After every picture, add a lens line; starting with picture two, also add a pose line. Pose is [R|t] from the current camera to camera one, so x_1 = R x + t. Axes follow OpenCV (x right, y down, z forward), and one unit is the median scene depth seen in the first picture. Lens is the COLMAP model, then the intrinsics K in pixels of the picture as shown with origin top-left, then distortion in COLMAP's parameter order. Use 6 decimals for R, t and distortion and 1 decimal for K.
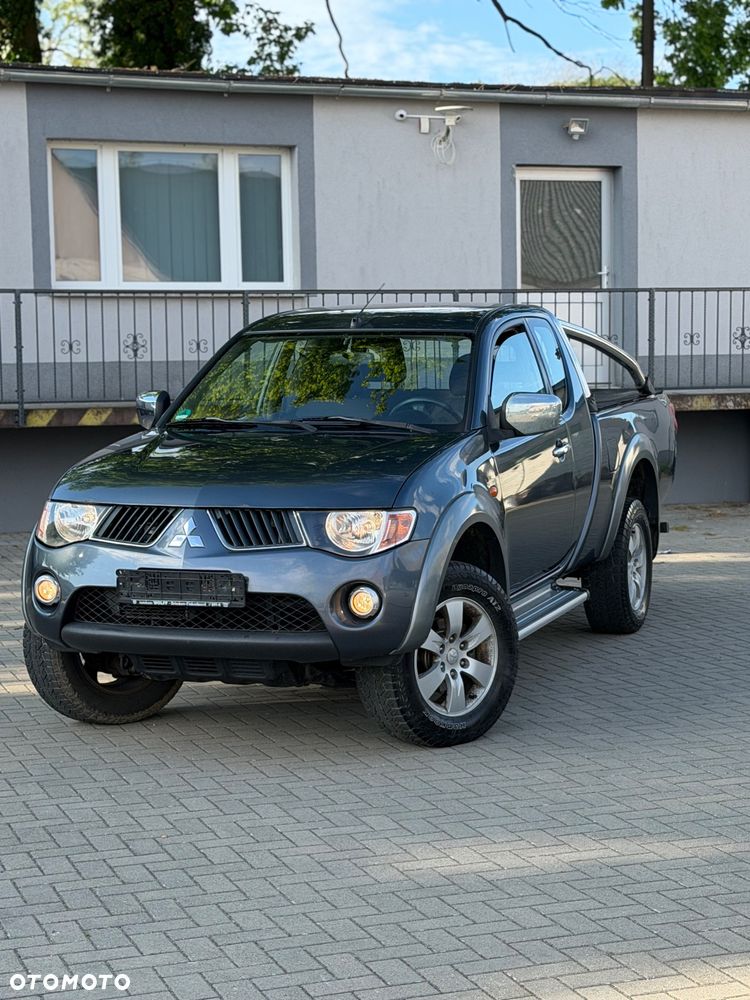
lens RADIAL K [[1971.9, 0, 395.5], [0, 1971.9, 502.6], [0, 0, 1]] dist [0.137339, -0.128955]
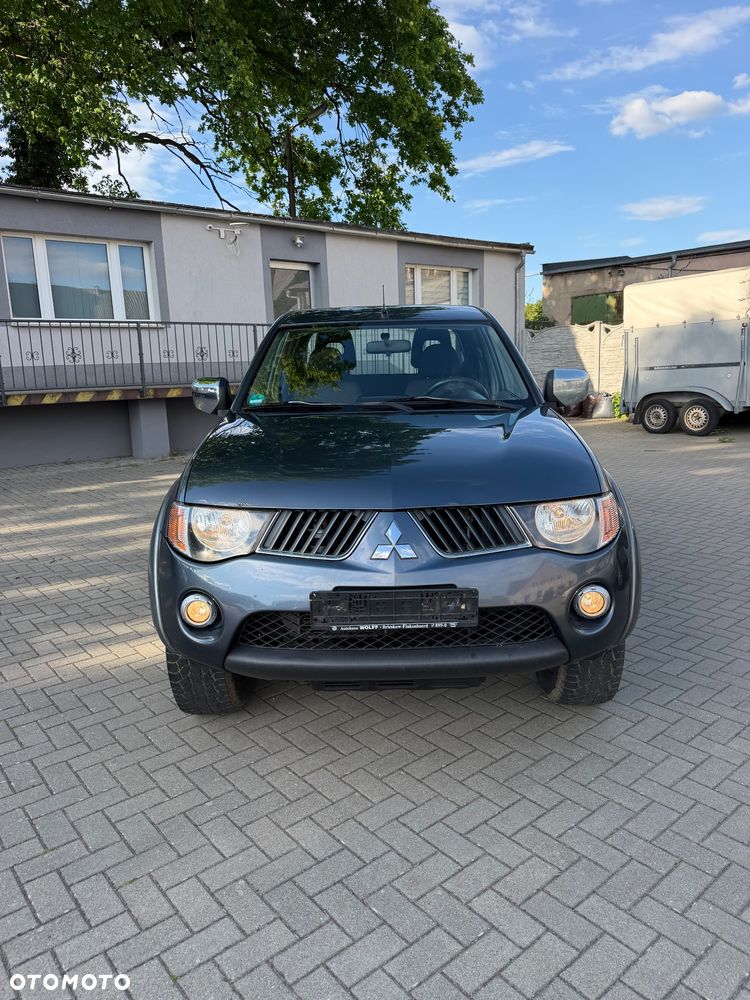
lens RADIAL K [[705.7, 0, 374.4], [0, 705.7, 495.8], [0, 0, 1]] dist [0.092646, -0.109655]
pose [[0.942705, -0.078421, 0.324280, -0.195368], [0.043885, 0.992684, 0.112486, -0.035887], [-0.330729, -0.091810, 0.939249, 0.672338]]
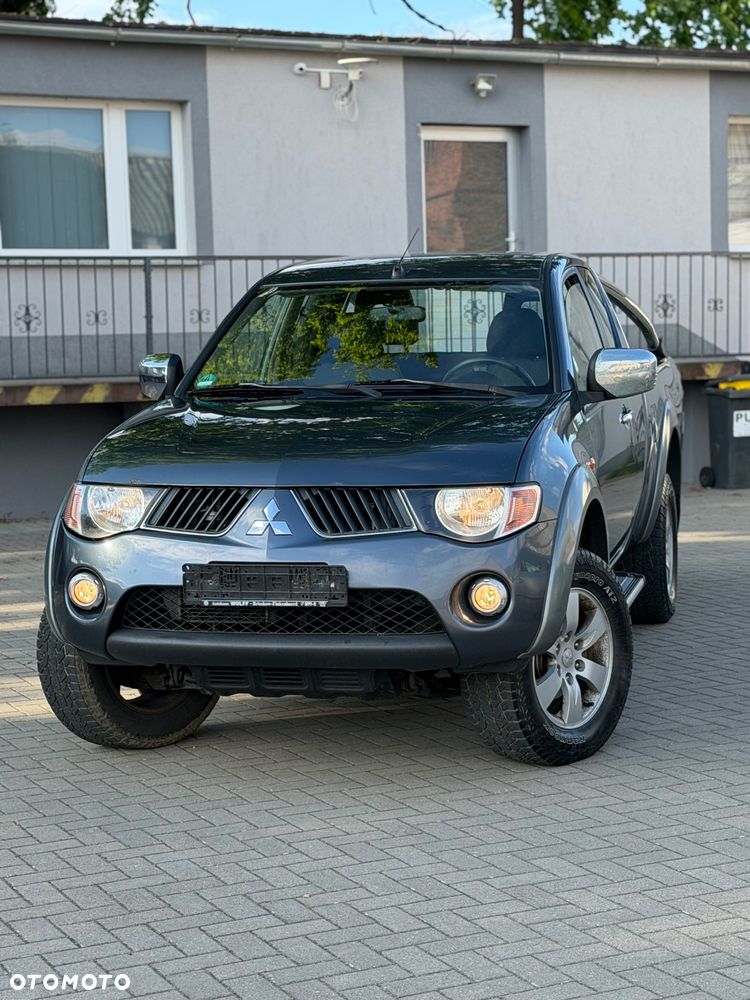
lens RADIAL K [[1968.5, 0, 378.9], [0, 1968.5, 497.2], [0, 0, 1]] dist [0.101277, 0.364784]
pose [[0.994351, -0.019604, 0.104316, -0.135900], [0.019246, 0.999805, 0.004438, 0.003600], [-0.104383, -0.002405, 0.994534, 0.164235]]
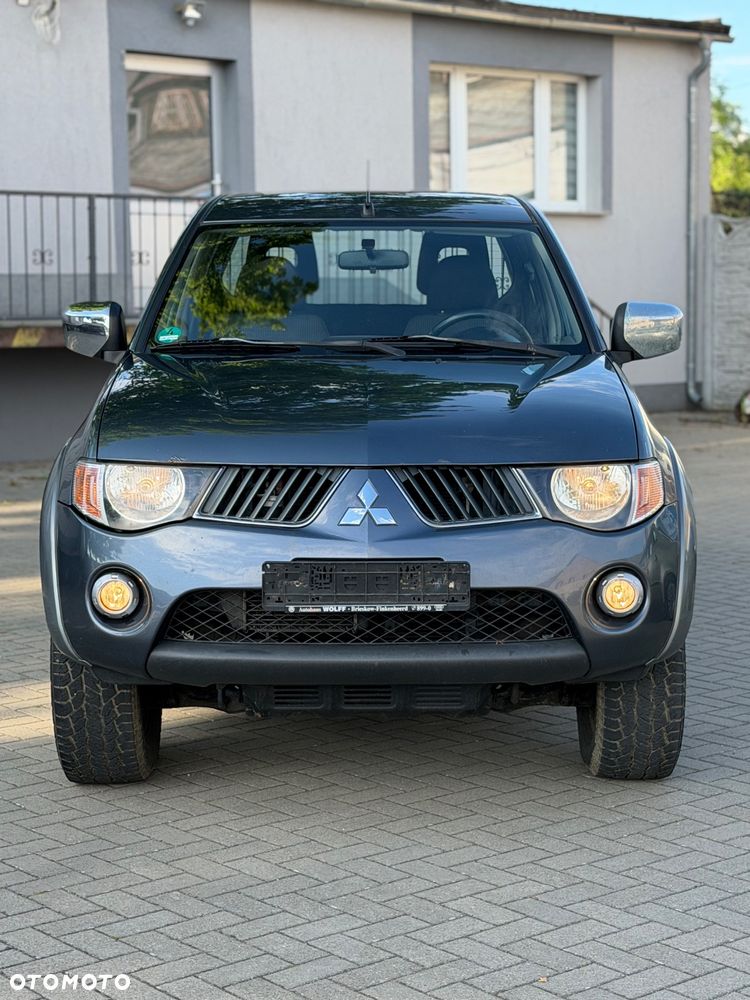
lens RADIAL K [[1968.5, 0, 378.9], [0, 1968.5, 497.2], [0, 0, 1]] dist [0.101277, 0.364784]
pose [[0.939045, -0.031662, 0.342332, -0.311034], [0.021187, 0.999187, 0.034295, -0.009563], [-0.343140, -0.024952, 0.938953, 0.338198]]
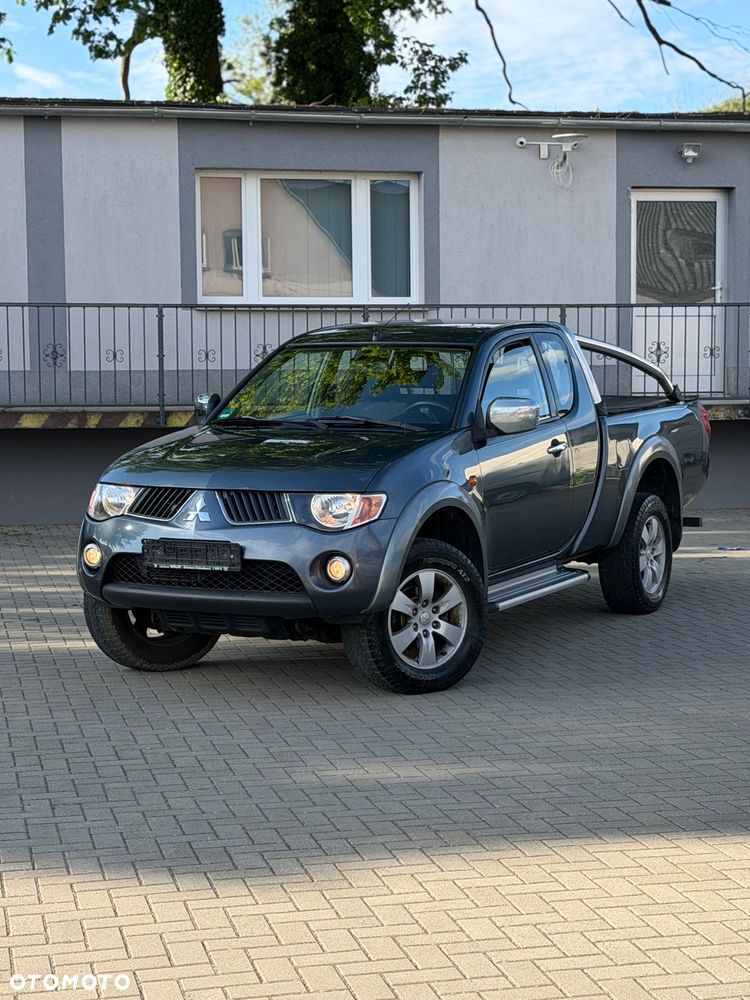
lens RADIAL K [[1978.3, 0, 375.0], [0, 1978.3, 500.0], [0, 0, 1]] dist [0.103244, 0.267030]
pose [[0.991366, 0.015289, -0.130233, 0.149901], [-0.016077, 0.999858, -0.005006, 0.012827], [0.130138, 0.007057, 0.991471, -0.179918]]
